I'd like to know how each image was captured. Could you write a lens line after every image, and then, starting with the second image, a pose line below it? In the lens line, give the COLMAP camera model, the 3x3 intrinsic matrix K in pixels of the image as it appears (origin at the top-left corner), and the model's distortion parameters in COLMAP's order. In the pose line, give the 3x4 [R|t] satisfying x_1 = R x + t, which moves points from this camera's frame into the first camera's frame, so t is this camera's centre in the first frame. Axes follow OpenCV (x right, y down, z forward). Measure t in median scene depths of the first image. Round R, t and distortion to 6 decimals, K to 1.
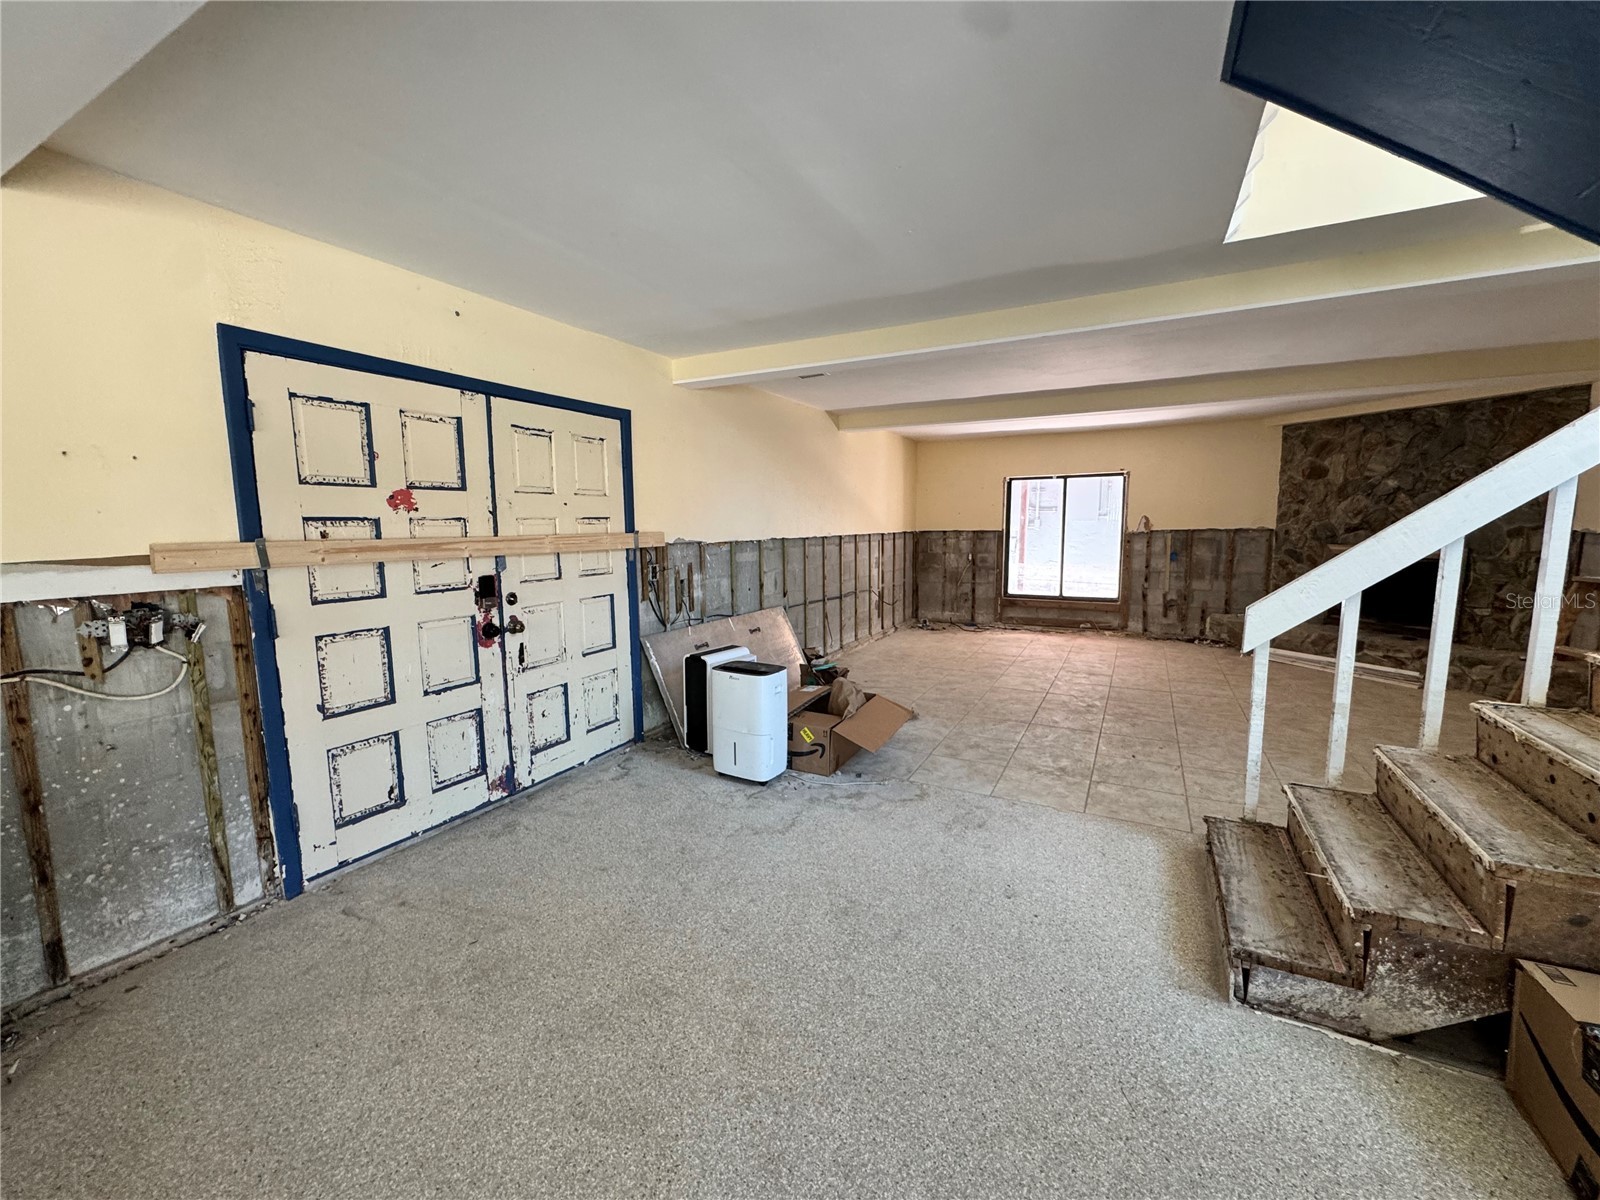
lens RADIAL K [[643.2, 0, 801.1], [0, 643.2, 603.6], [0, 0, 1]] dist [-0.002322, 0.000332]
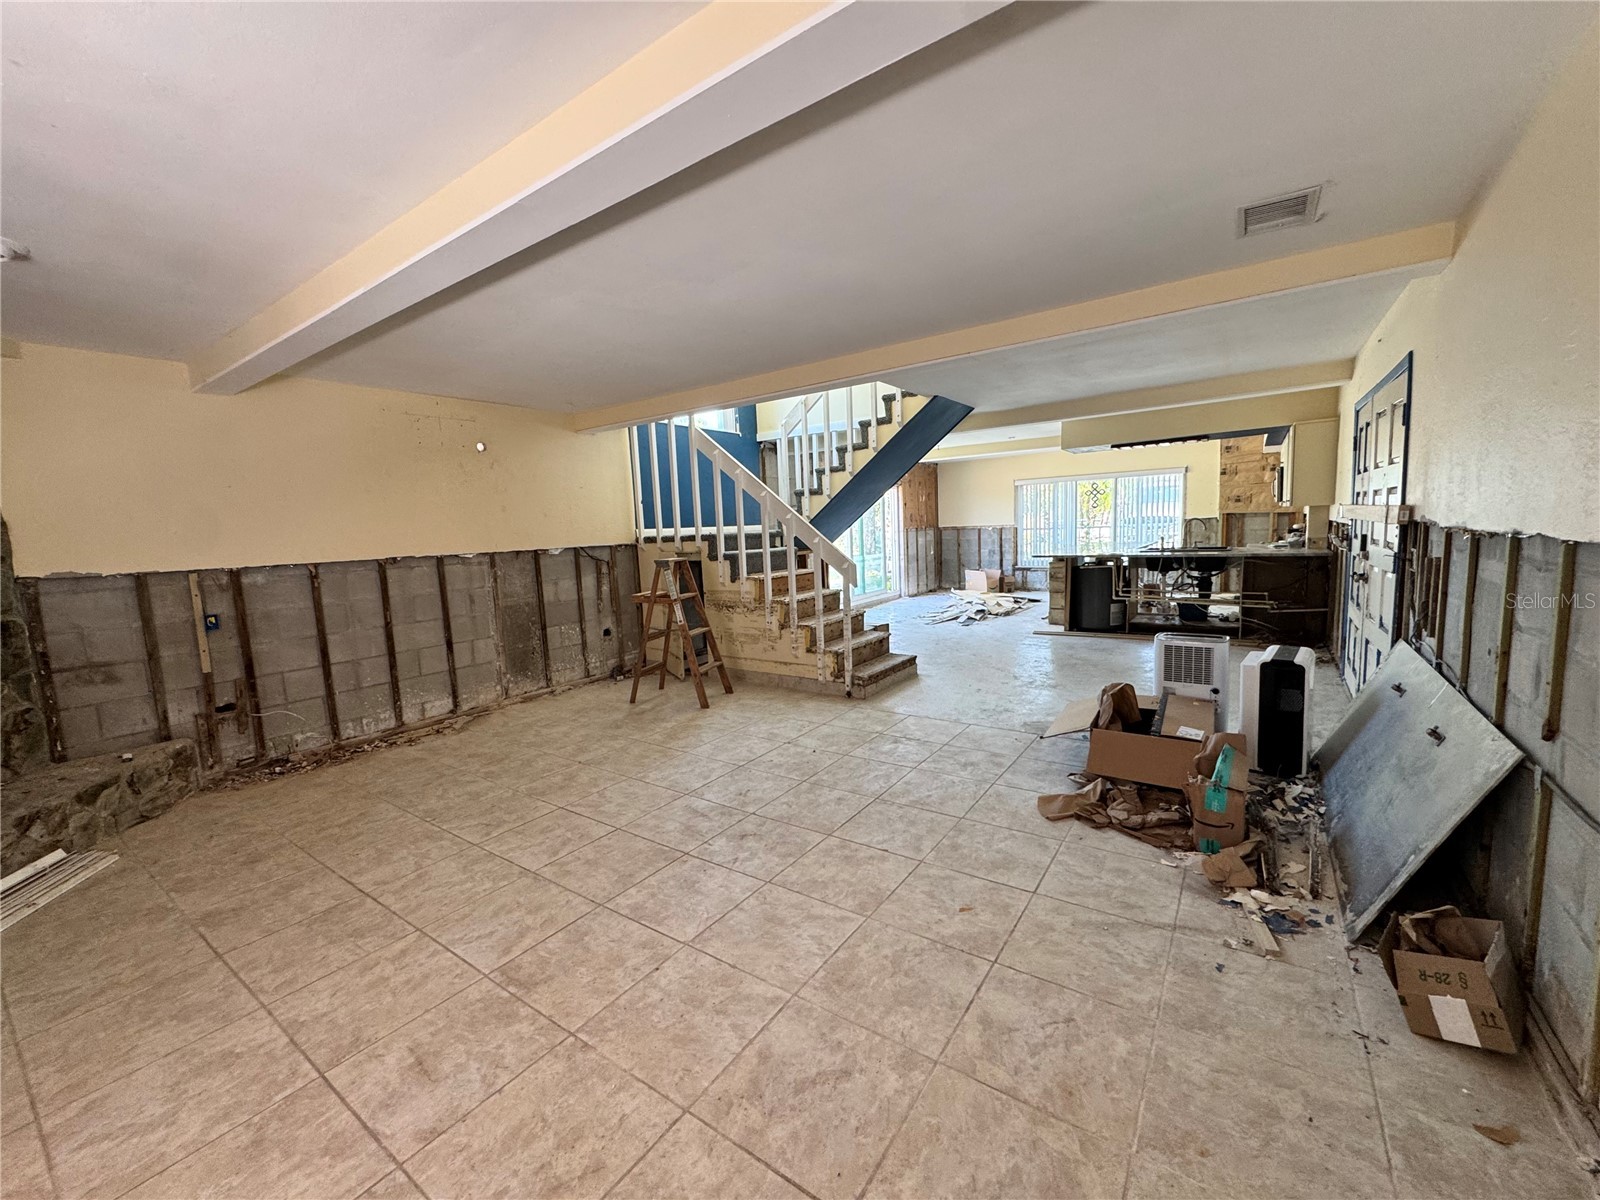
lens RADIAL K [[643.2, 0, 801.1], [0, 643.2, 603.6], [0, 0, 1]] dist [-0.002322, 0.000332]
pose [[-0.991447, 0.037929, 0.124877, 0.224089], [0.067535, 0.967869, 0.242215, -0.134801], [-0.111678, 0.248577, -0.962153, 1.079956]]
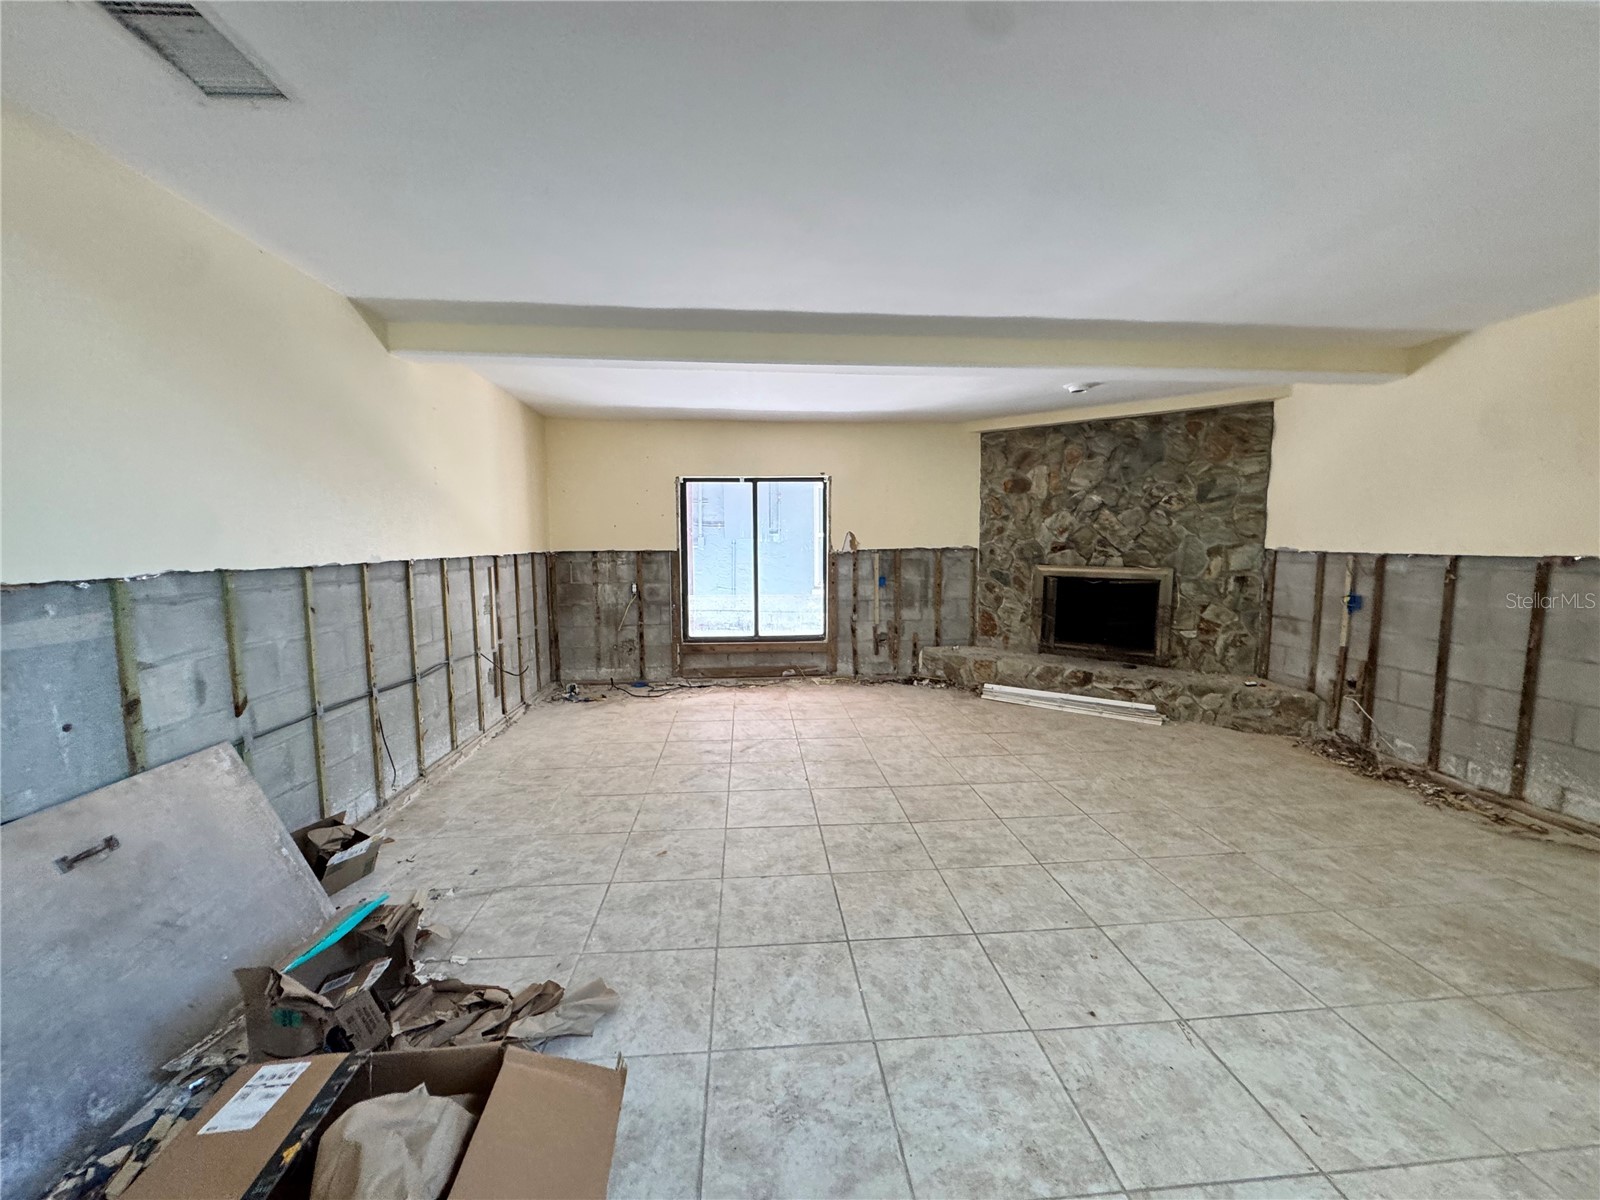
lens RADIAL K [[643.2, 0, 801.1], [0, 643.2, 603.6], [0, 0, 1]] dist [-0.002322, 0.000332]
pose [[0.842255, -0.046214, 0.537095, 0.048641], [0.063301, 0.997905, -0.013403, -0.043611], [-0.535351, 0.045287, 0.843415, 0.388446]]
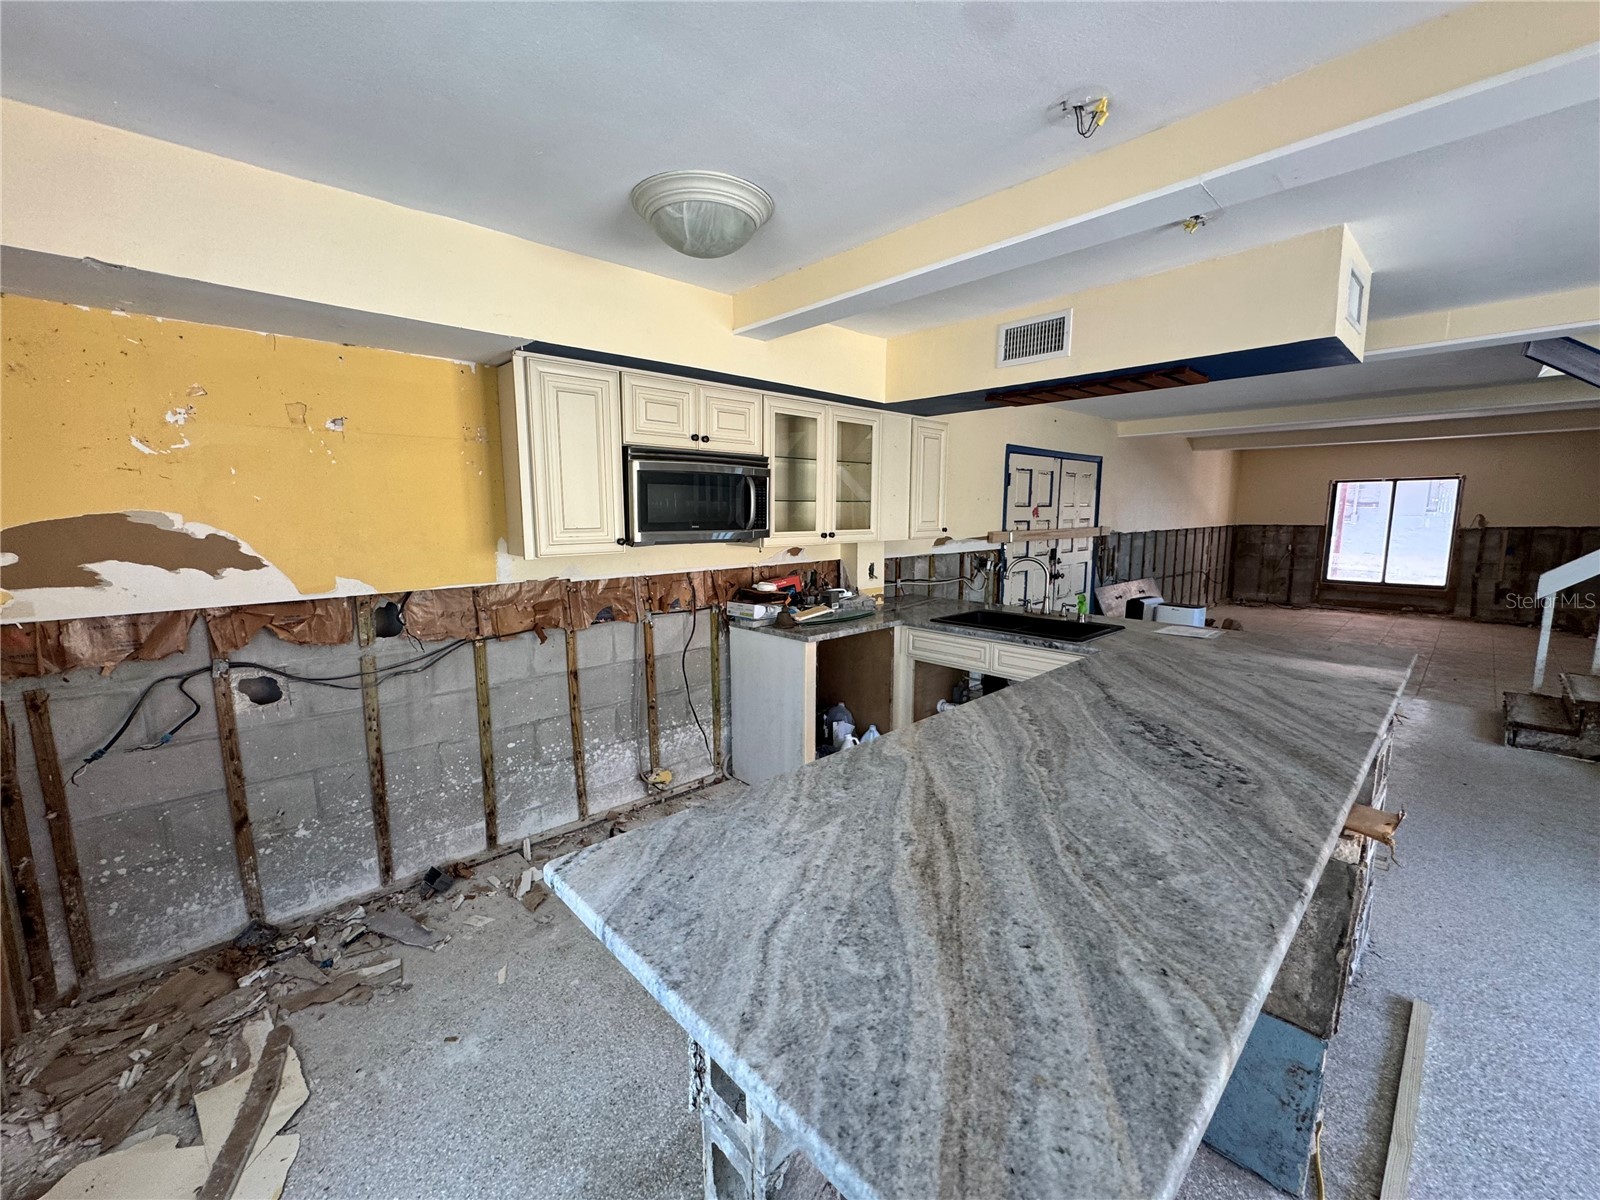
lens RADIAL K [[643.2, 0, 801.1], [0, 643.2, 603.6], [0, 0, 1]] dist [-0.002322, 0.000332]
pose [[0.947341, 0.049806, -0.316329, -0.261947], [-0.043522, 0.998690, 0.026904, 0.047851], [0.317254, -0.011720, 0.948268, -0.510079]]
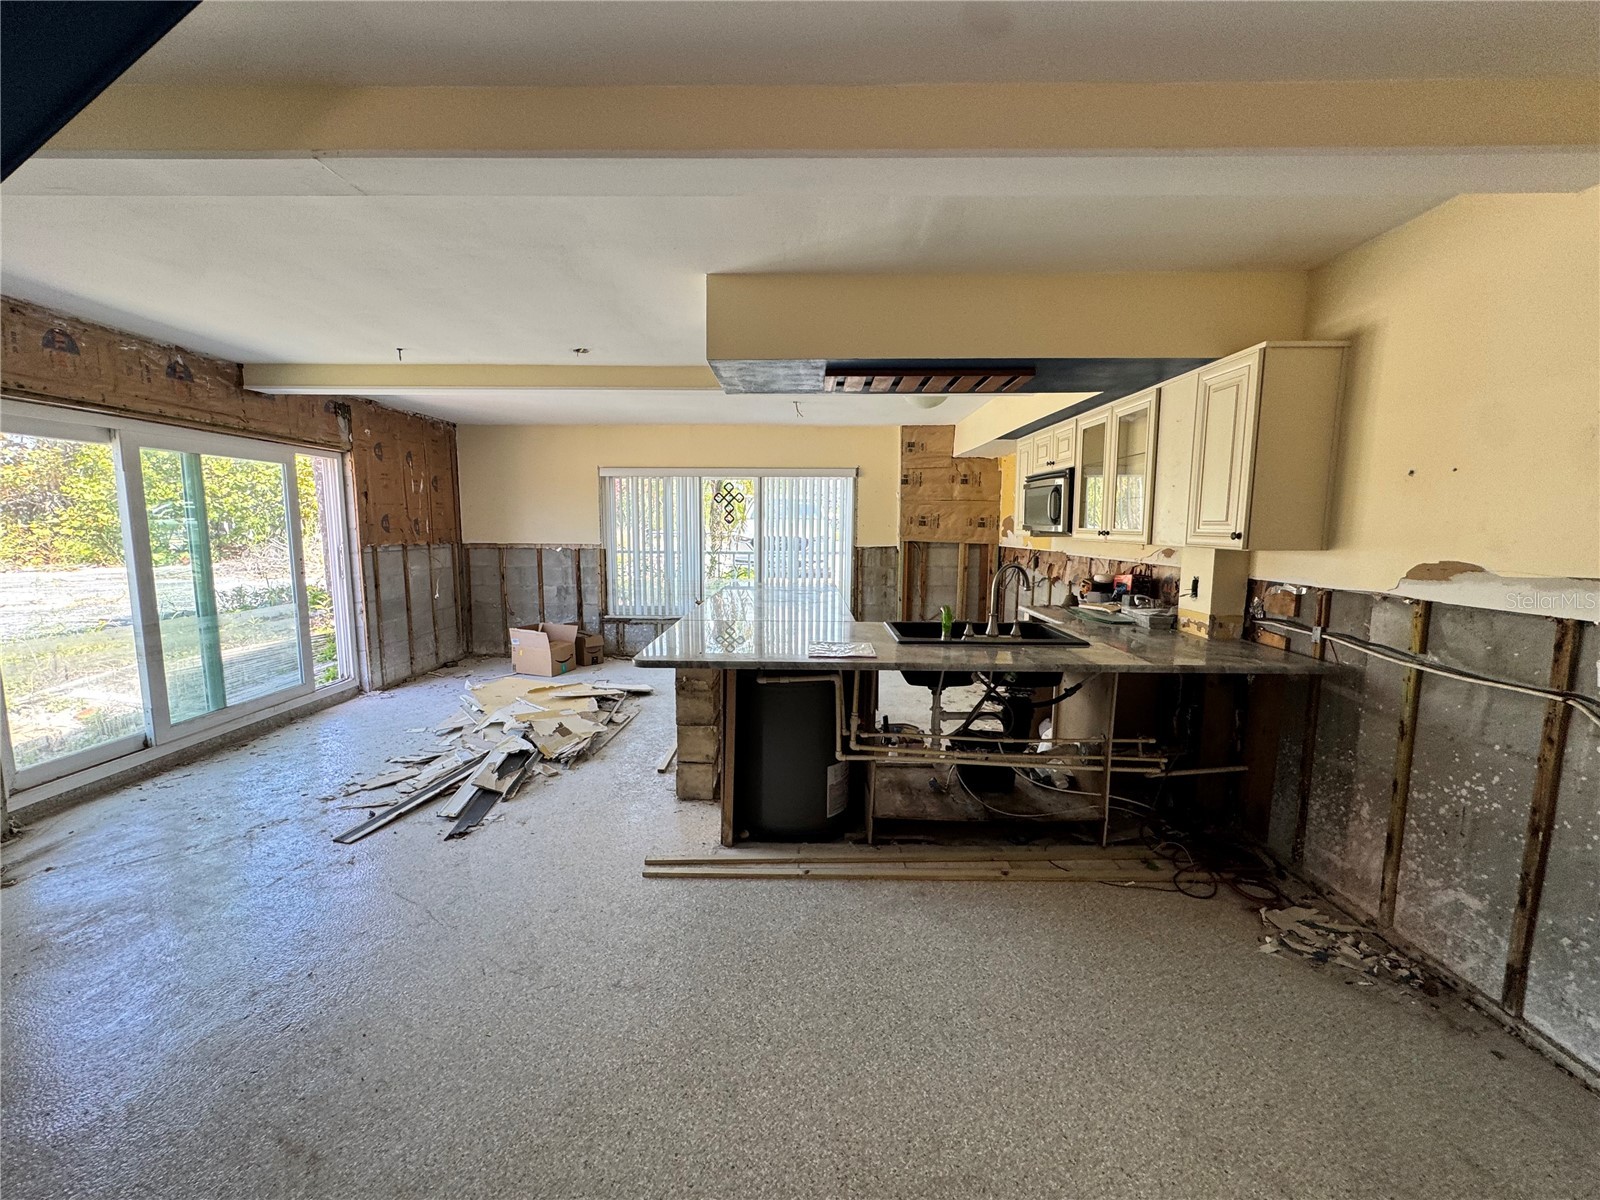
lens RADIAL K [[643.2, 0, 801.1], [0, 643.2, 603.6], [0, 0, 1]] dist [-0.002322, 0.000332]
pose [[-0.886130, 0.059639, -0.459583, 0.055007], [-0.056724, 0.970271, 0.235282, -0.047276], [0.459952, 0.234560, -0.856403, 0.331605]]
